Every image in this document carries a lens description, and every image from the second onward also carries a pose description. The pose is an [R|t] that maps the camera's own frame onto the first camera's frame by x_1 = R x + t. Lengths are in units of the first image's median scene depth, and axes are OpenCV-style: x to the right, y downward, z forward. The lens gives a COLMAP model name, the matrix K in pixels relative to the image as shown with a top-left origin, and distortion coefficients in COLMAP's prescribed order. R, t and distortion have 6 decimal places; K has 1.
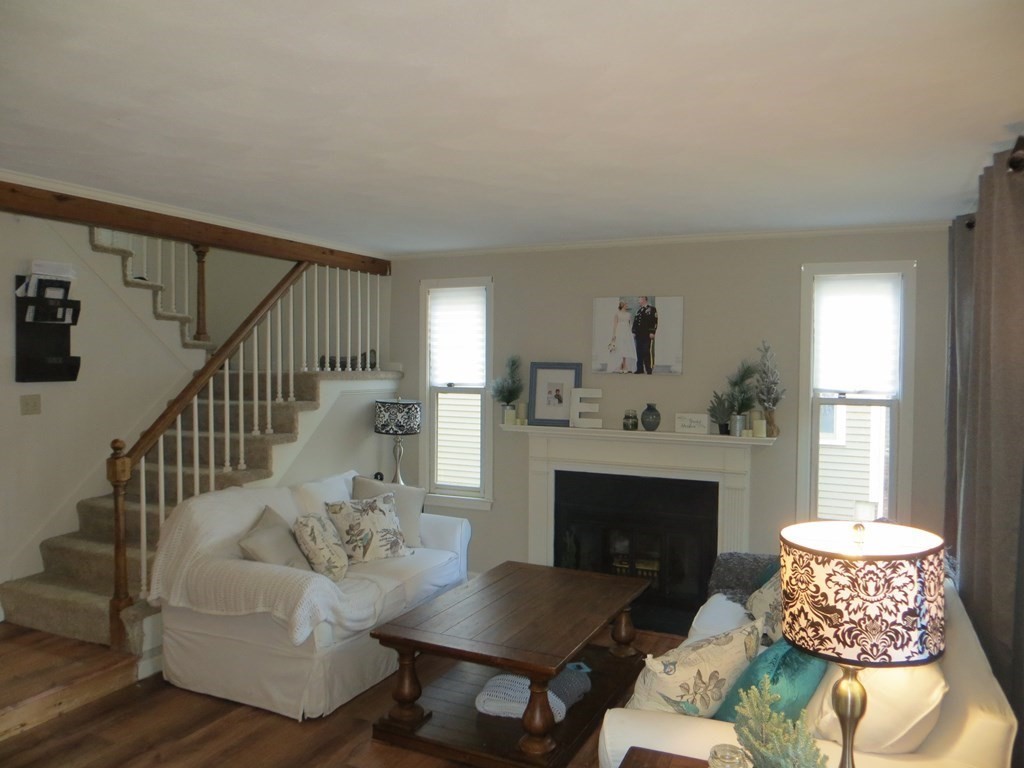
lens RADIAL K [[766.2, 0, 512.0], [0, 766.2, 384.0], [0, 0, 1]] dist [-0.019562, 0.004884]
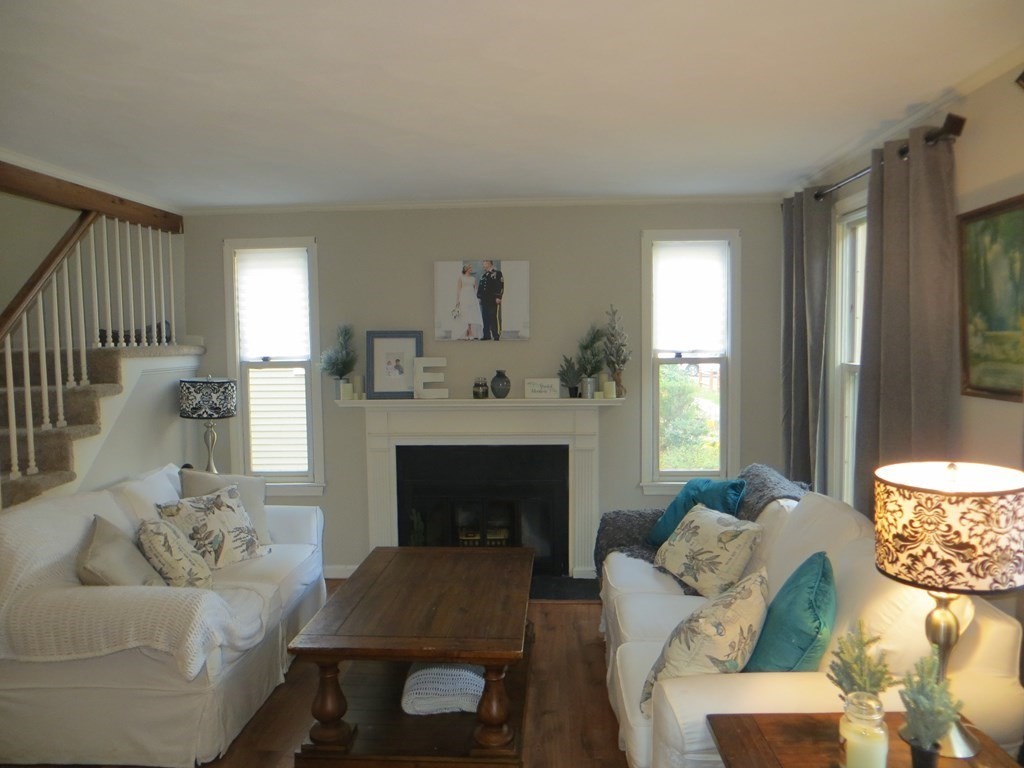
lens RADIAL K [[766.2, 0, 512.0], [0, 766.2, 384.0], [0, 0, 1]] dist [-0.019562, 0.004884]
pose [[0.927264, -0.045950, 0.371579, -0.173454], [0.032934, 0.998604, 0.041302, 0.003231], [-0.372958, -0.026060, 0.927482, 0.086634]]
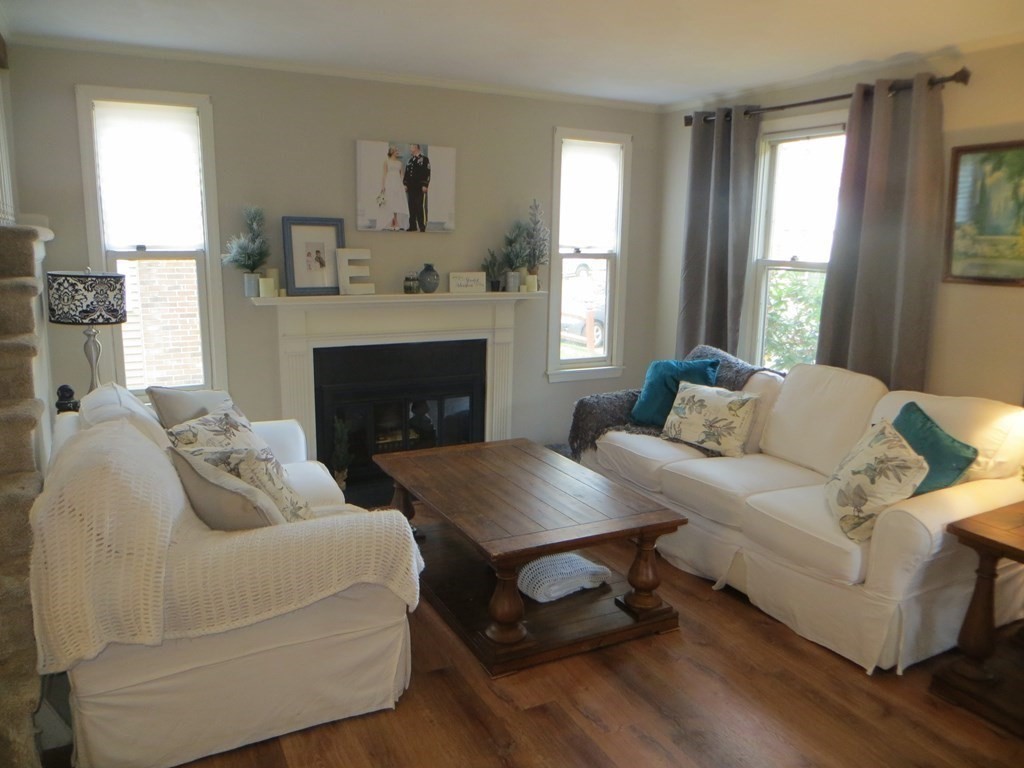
lens RADIAL K [[766.2, 0, 512.0], [0, 766.2, 384.0], [0, 0, 1]] dist [-0.019562, 0.004884]
pose [[0.603091, -0.153326, 0.782798, -0.523837], [0.012475, 0.983045, 0.182938, 0.000313], [-0.797575, -0.100563, 0.594779, 0.354831]]
